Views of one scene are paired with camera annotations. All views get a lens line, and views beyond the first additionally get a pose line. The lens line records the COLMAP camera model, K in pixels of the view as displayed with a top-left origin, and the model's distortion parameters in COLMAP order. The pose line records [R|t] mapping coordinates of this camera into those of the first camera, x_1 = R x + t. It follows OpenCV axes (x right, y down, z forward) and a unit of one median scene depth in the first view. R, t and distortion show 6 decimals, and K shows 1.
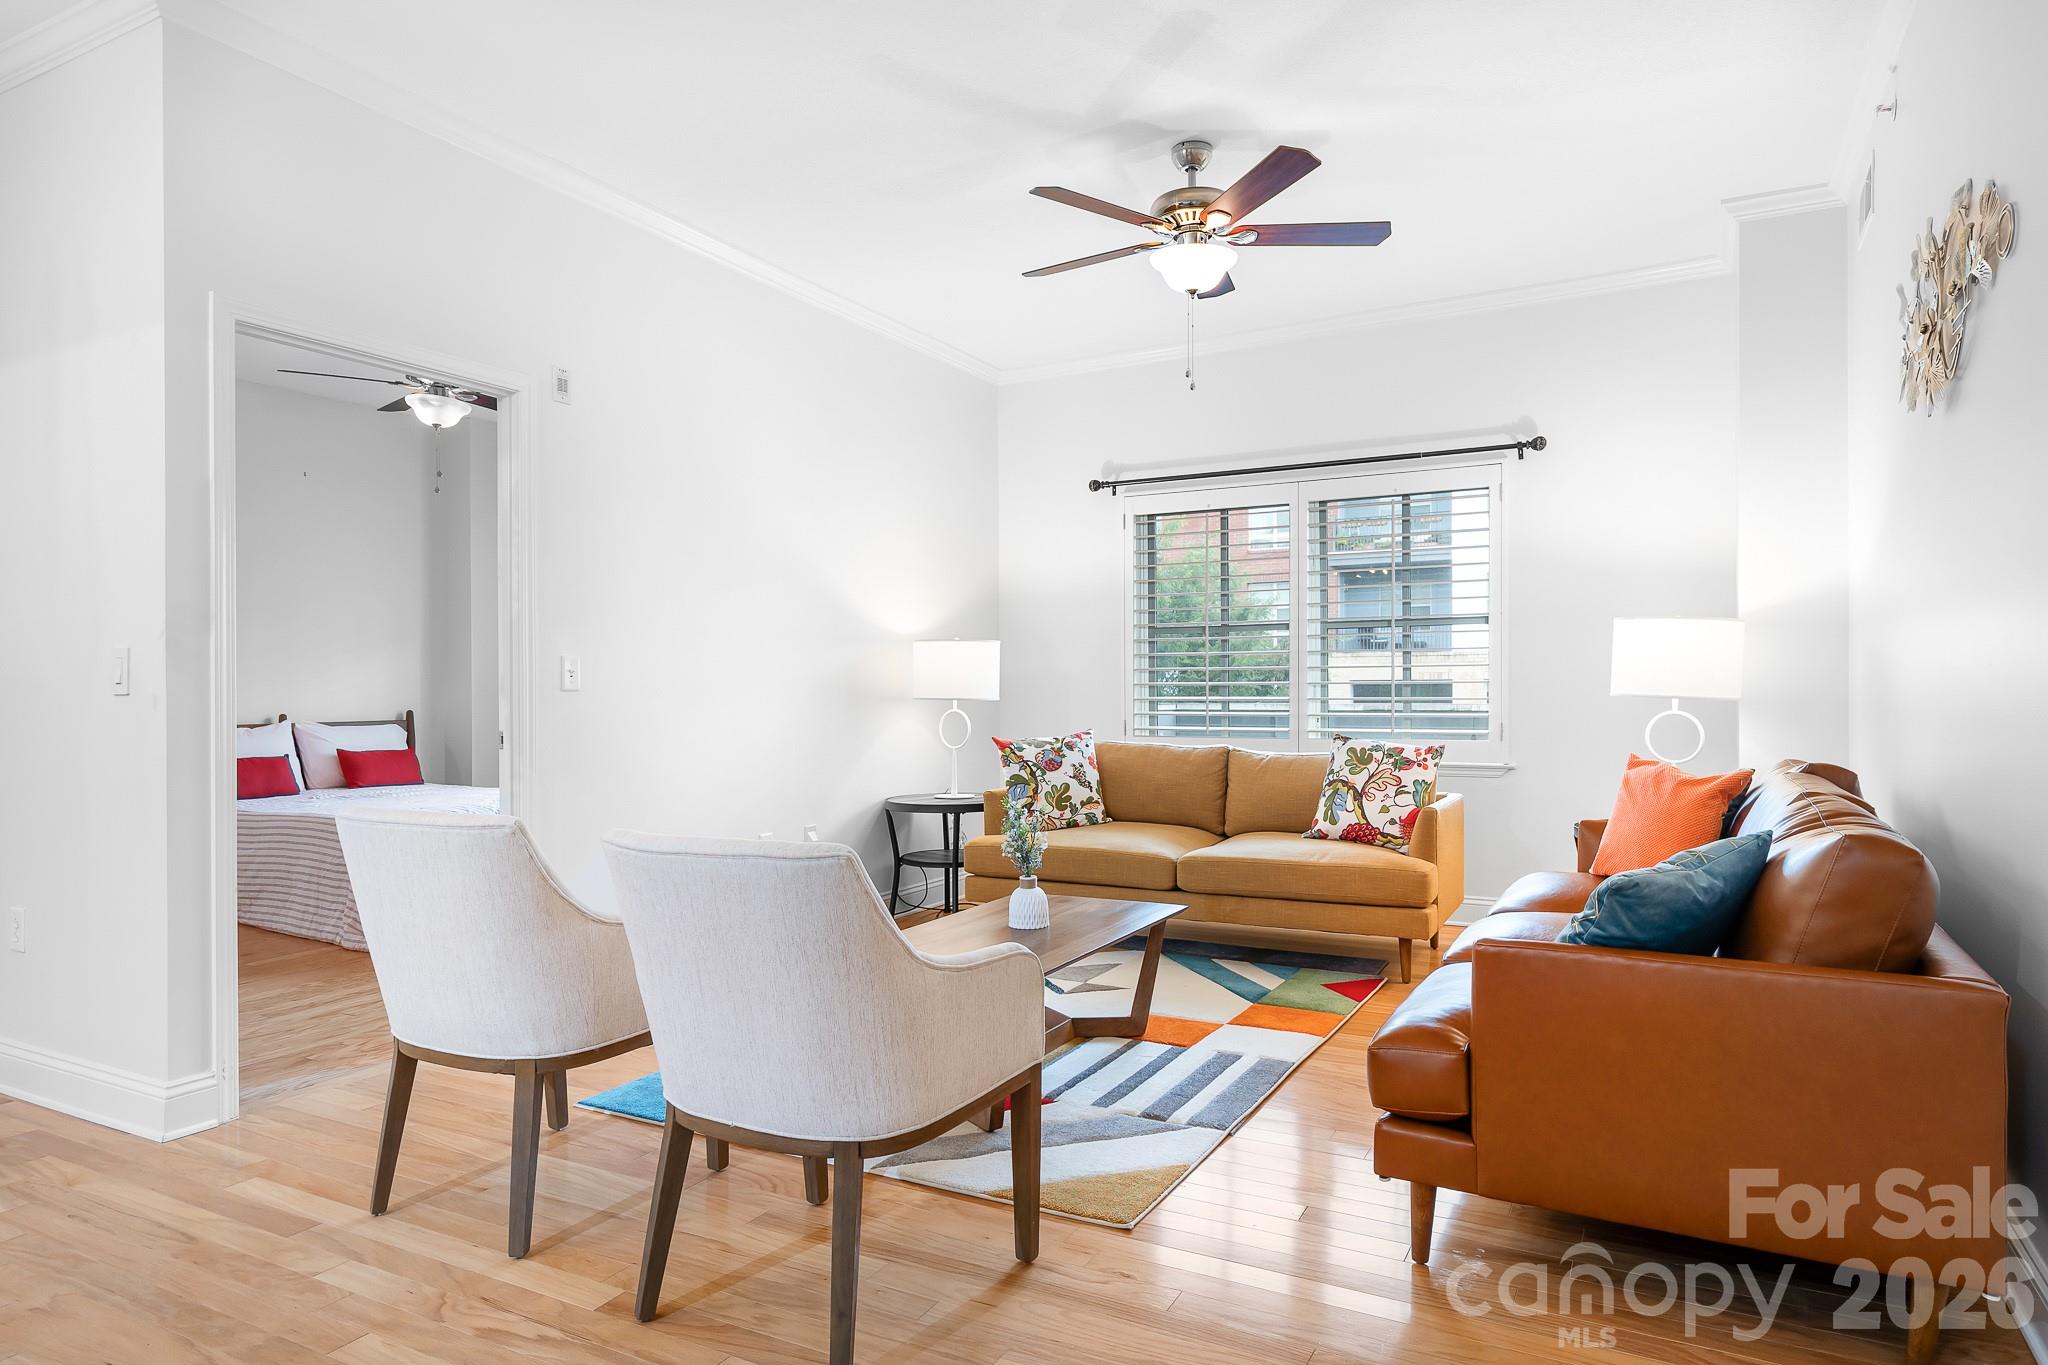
lens RADIAL K [[1178.6, 0, 1029.6], [0, 1178.6, 686.9], [0, 0, 1]] dist [0.000106, 0.000043]
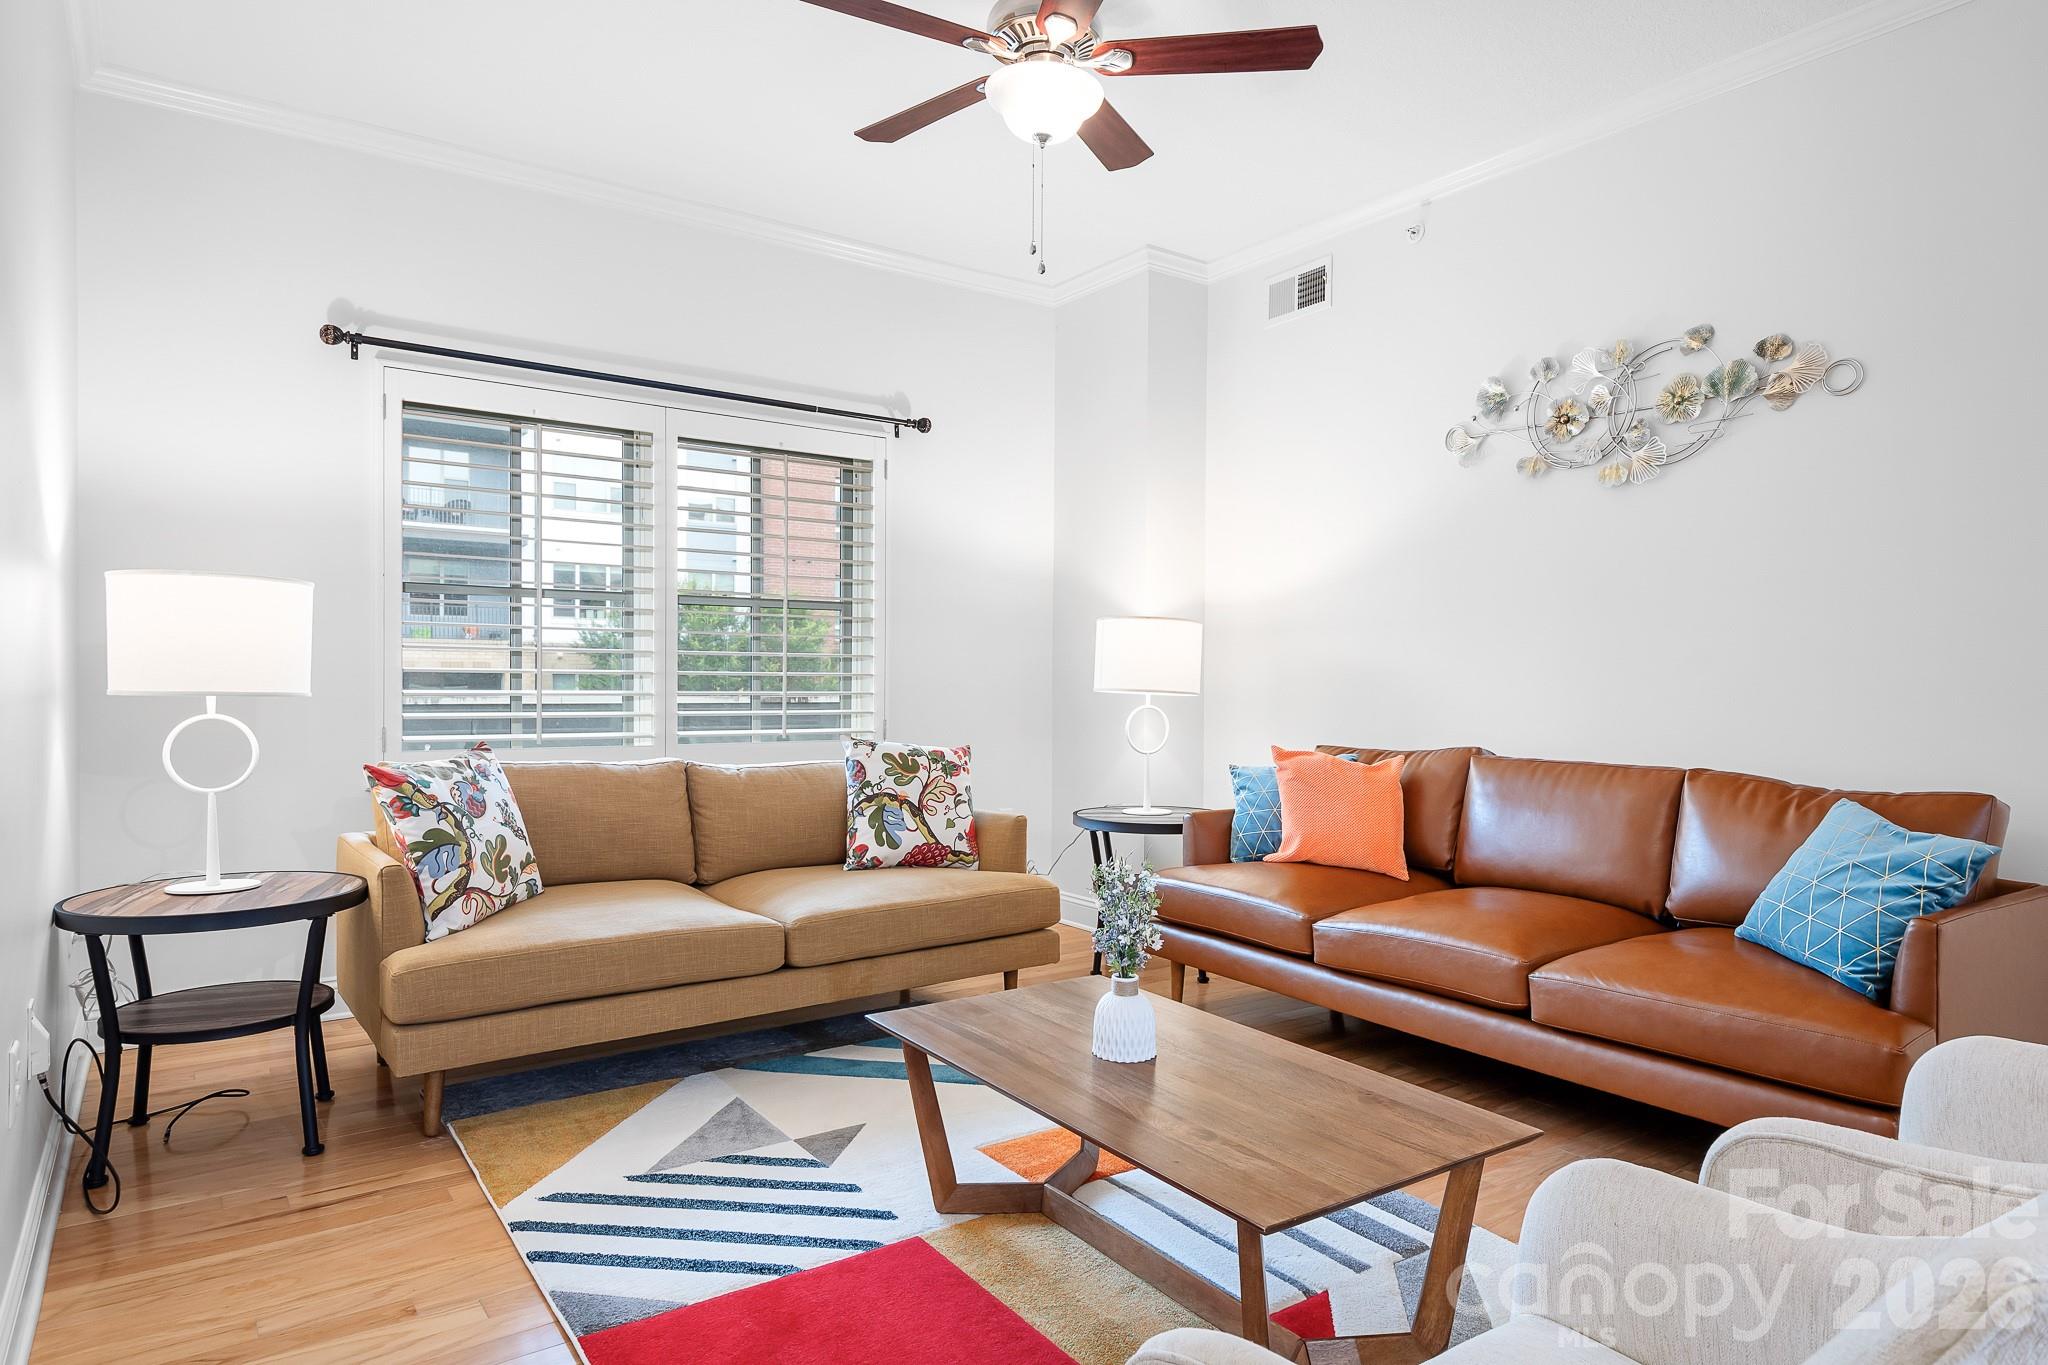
lens RADIAL K [[1178.6, 0, 1016.2], [0, 1178.6, 698.5], [0, 0, 1]] dist [0.000106, 0.000043]
pose [[0.443706, -0.004712, 0.896160, -0.401042], [-0.013567, 0.999836, 0.011974, 0.001849], [-0.896070, -0.017471, 0.443570, 0.521229]]
